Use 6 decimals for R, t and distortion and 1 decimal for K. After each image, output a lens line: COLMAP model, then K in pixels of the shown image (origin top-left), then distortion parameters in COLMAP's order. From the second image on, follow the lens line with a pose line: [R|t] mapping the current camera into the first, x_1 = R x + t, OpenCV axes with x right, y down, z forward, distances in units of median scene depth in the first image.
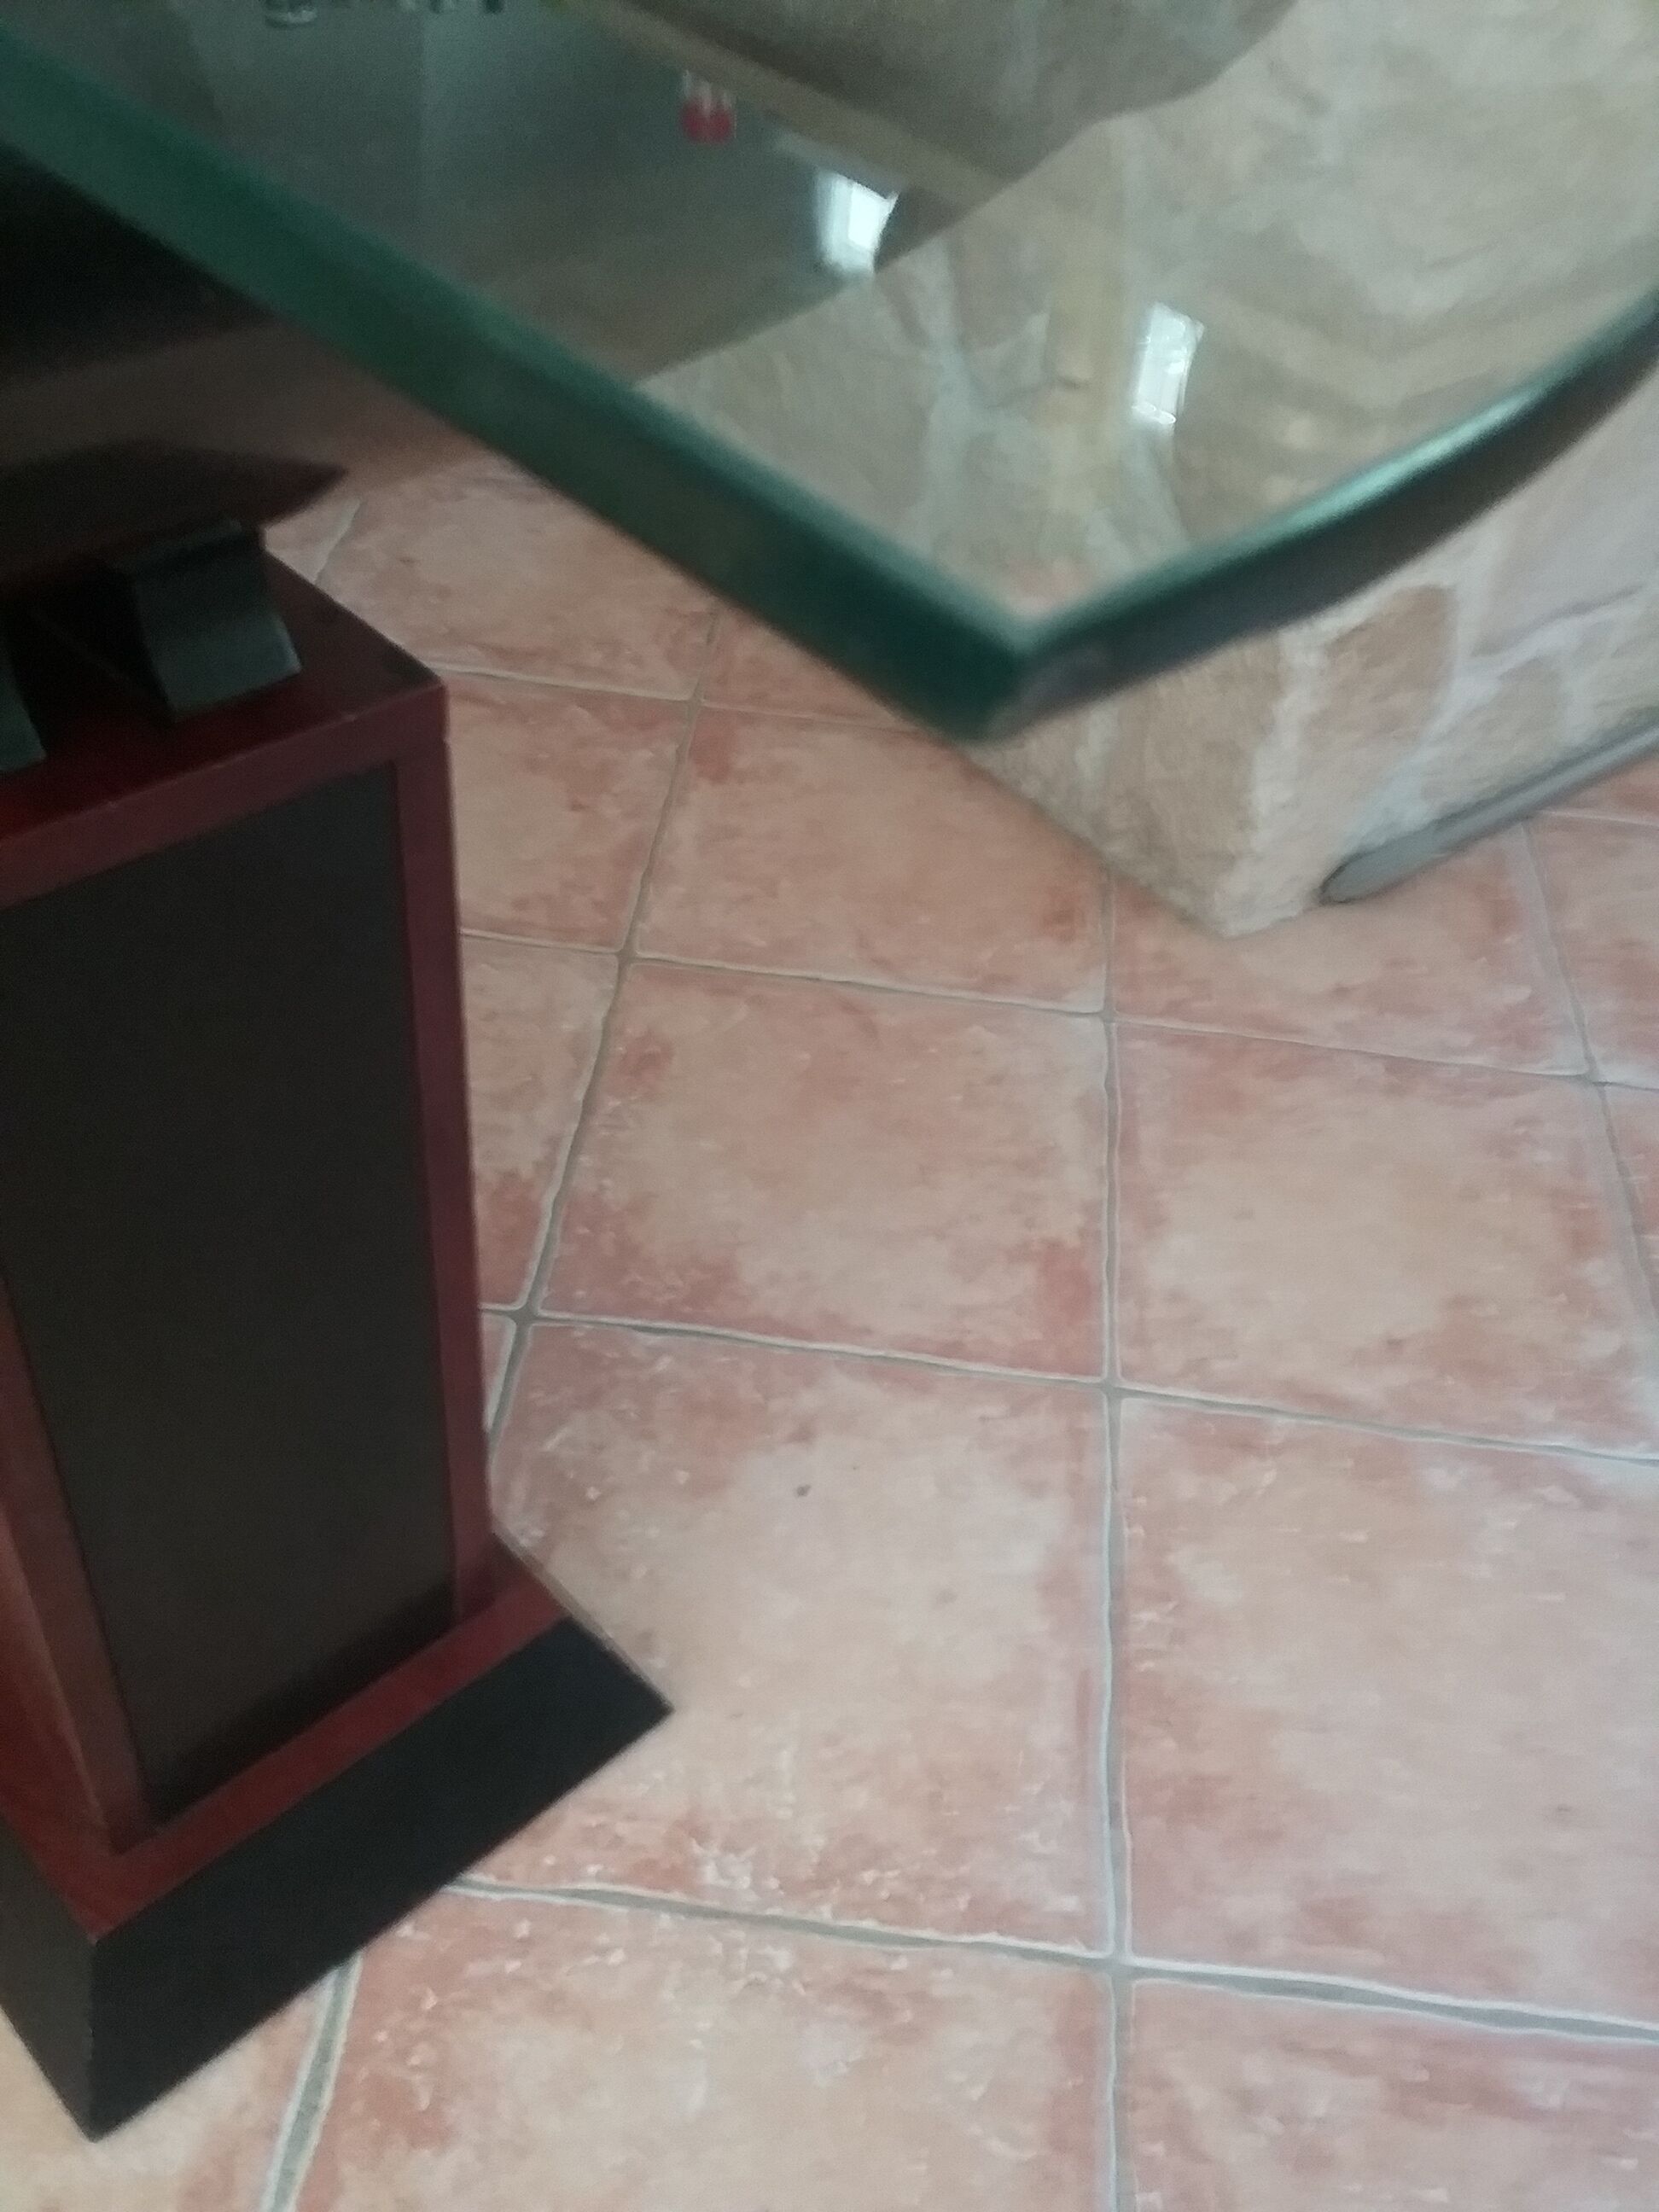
lens RADIAL K [[2038.5, 0, 864.5], [0, 2038.5, 1109.7], [0, 0, 1]] dist [0.069528, -0.147088]
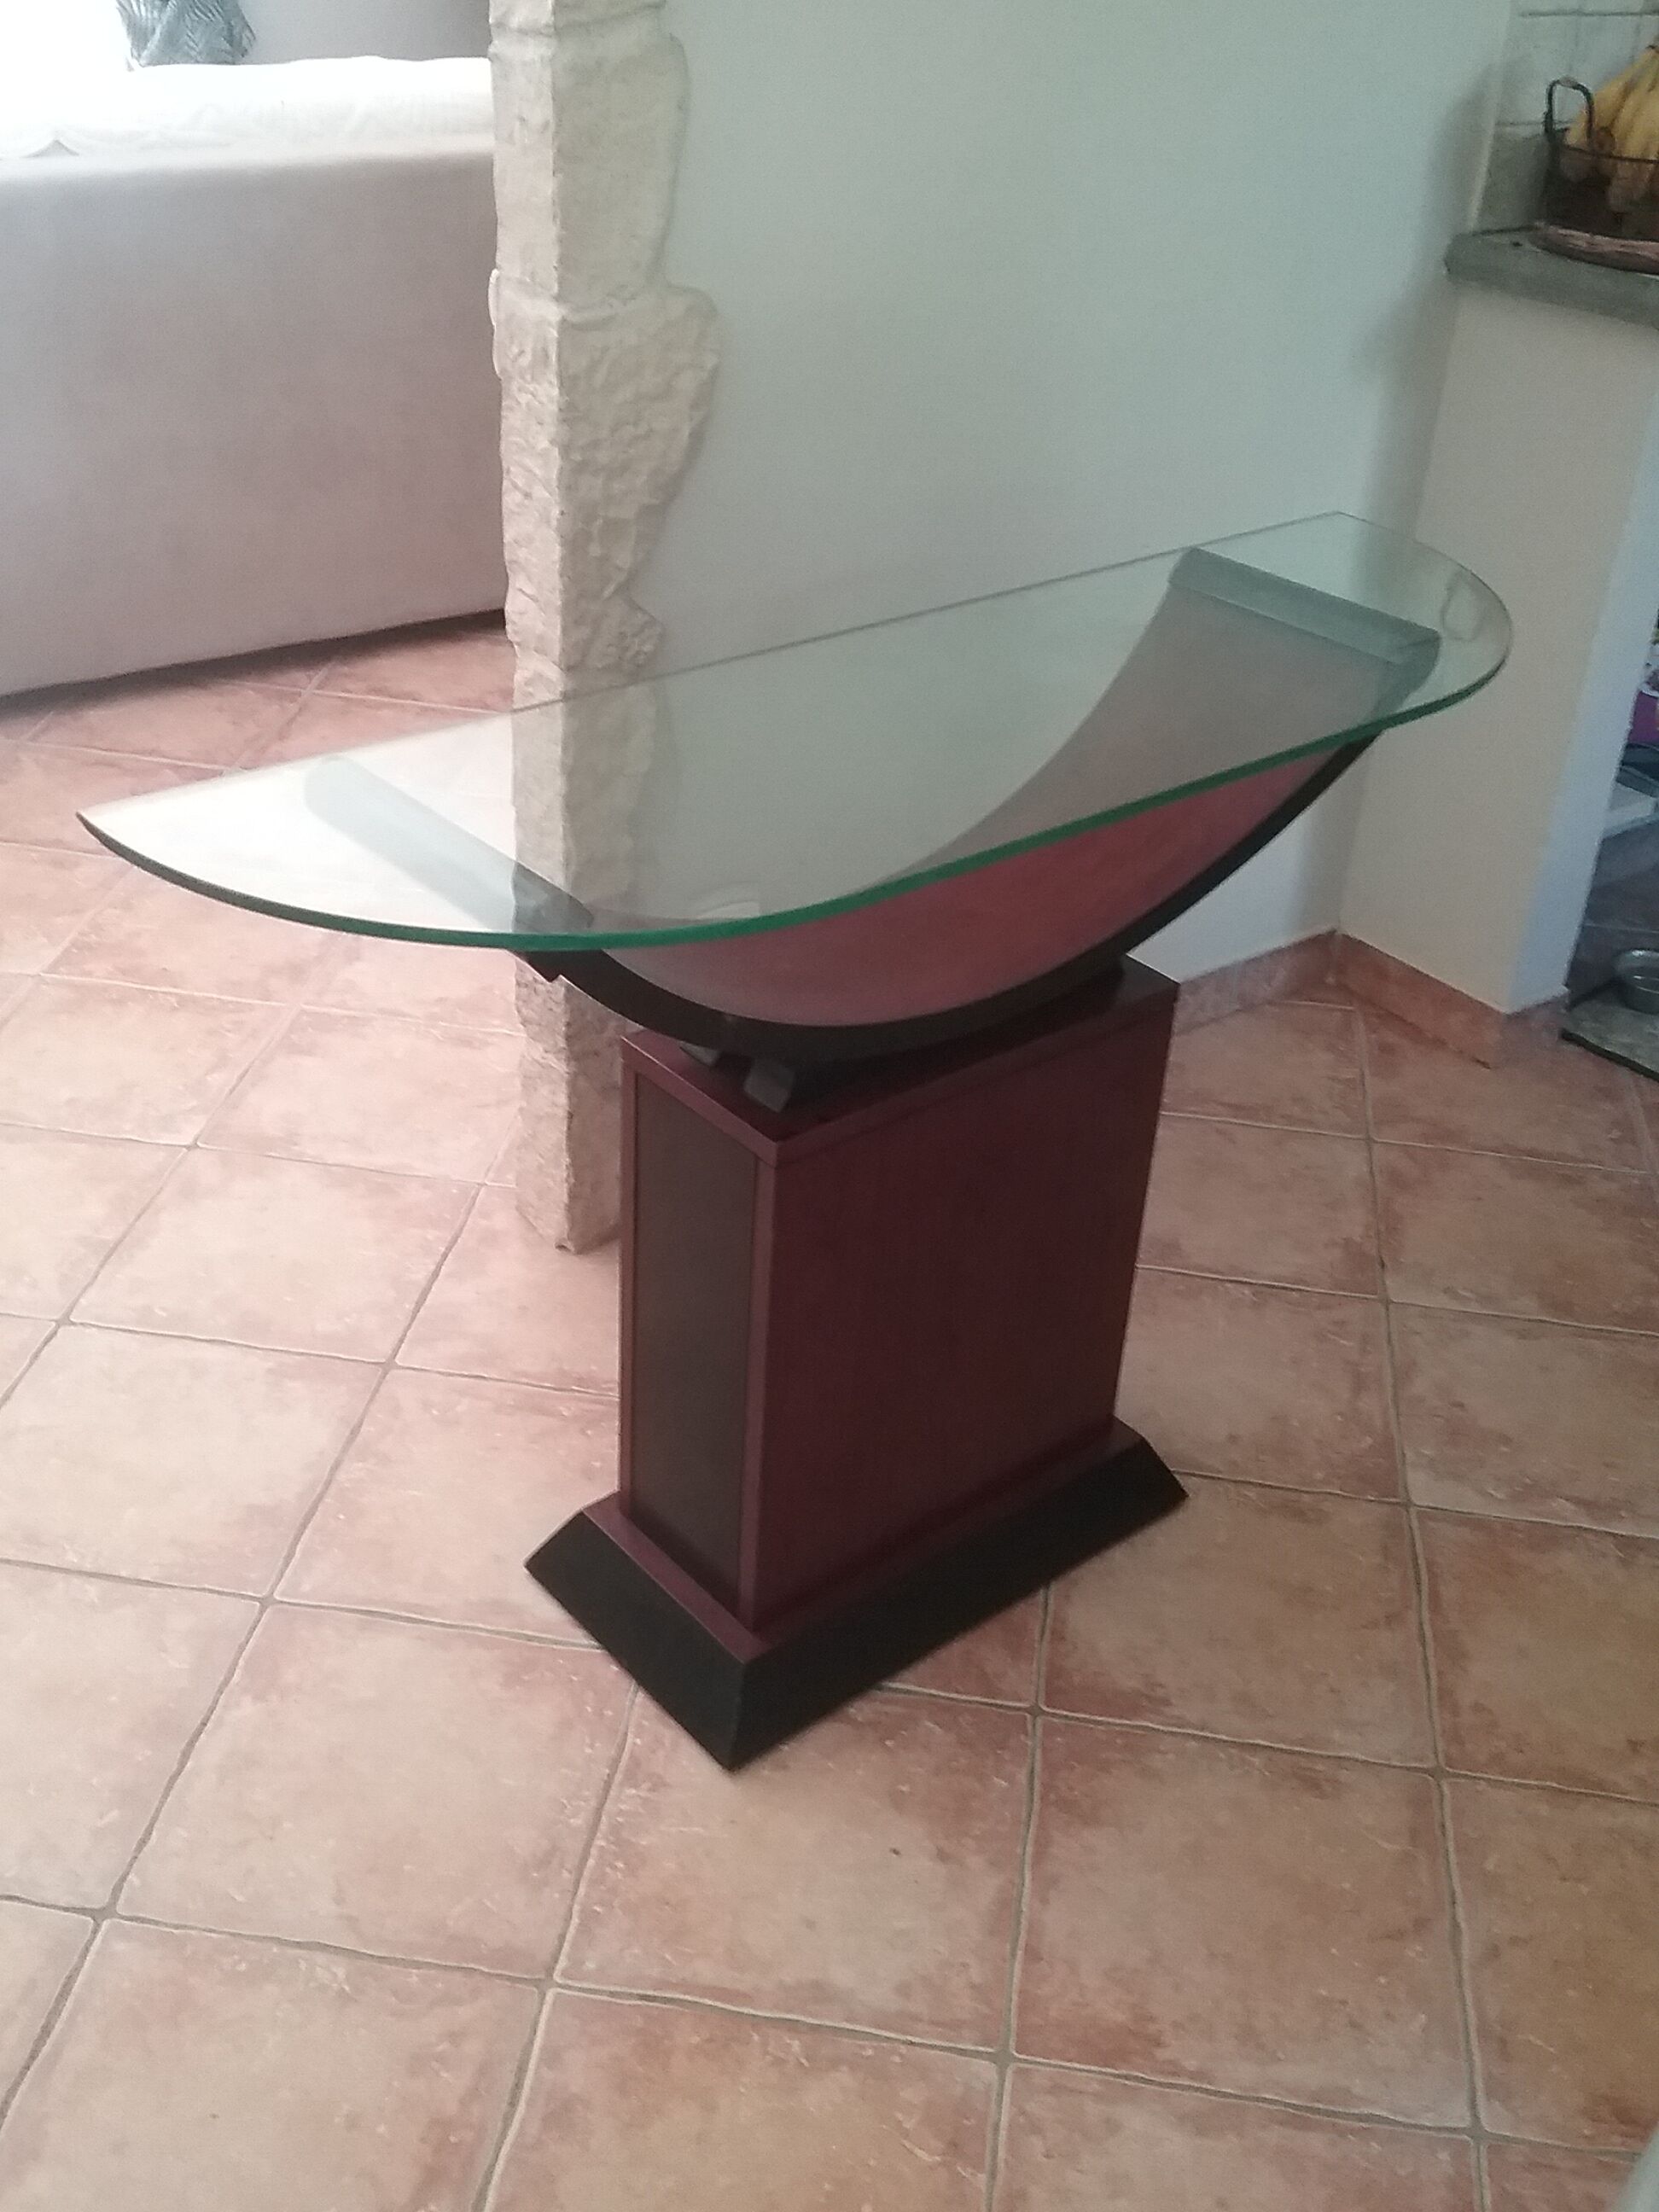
lens RADIAL K [[2283.0, 0, 872.1], [0, 2283.0, 1100.1], [0, 0, 1]] dist [0.100888, -0.183310]
pose [[-0.041571, 0.433935, -0.899985, 1.361001], [-0.723324, 0.608323, 0.326719, -0.745325], [0.689257, 0.664562, 0.288586, 0.163155]]
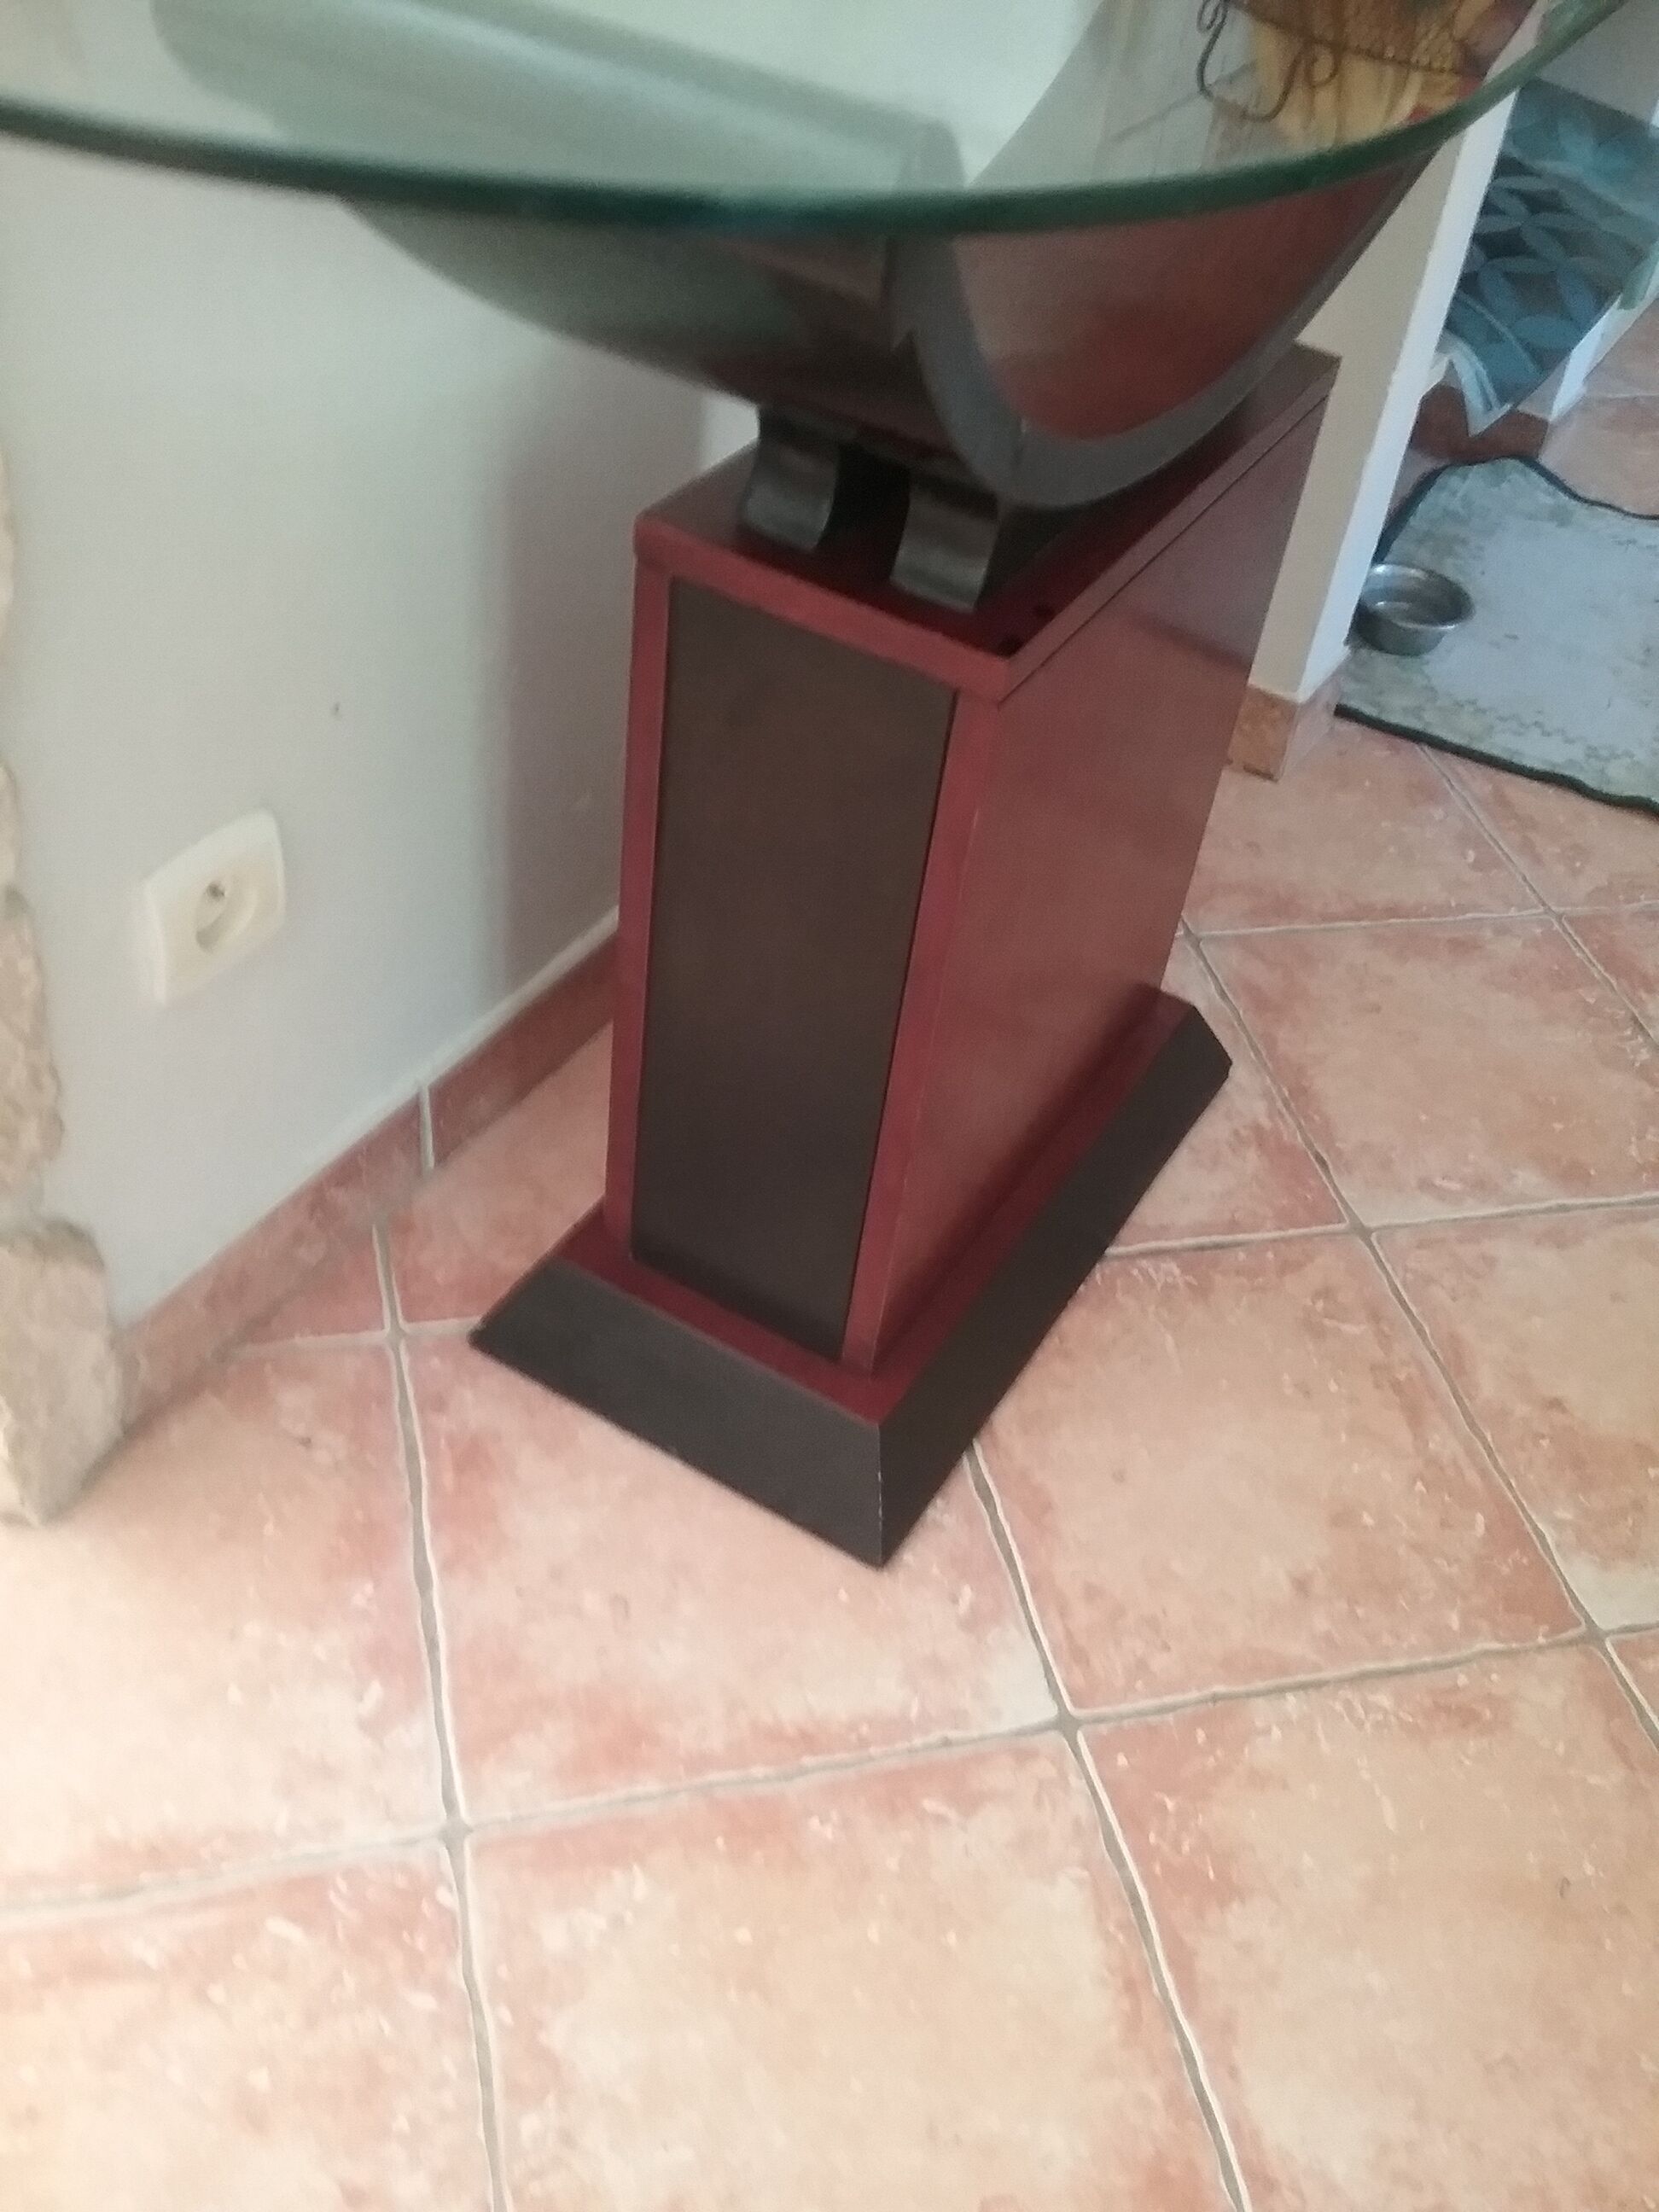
lens RADIAL K [[2062.0, 0, 863.5], [0, 2062.0, 1105.5], [0, 0, 1]] dist [0.078799, -0.157726]
pose [[0.337024, 0.596021, -0.728817, 0.069343], [-0.699973, 0.676322, 0.229404, -0.345810], [0.629644, 0.432837, 0.645136, 0.204732]]
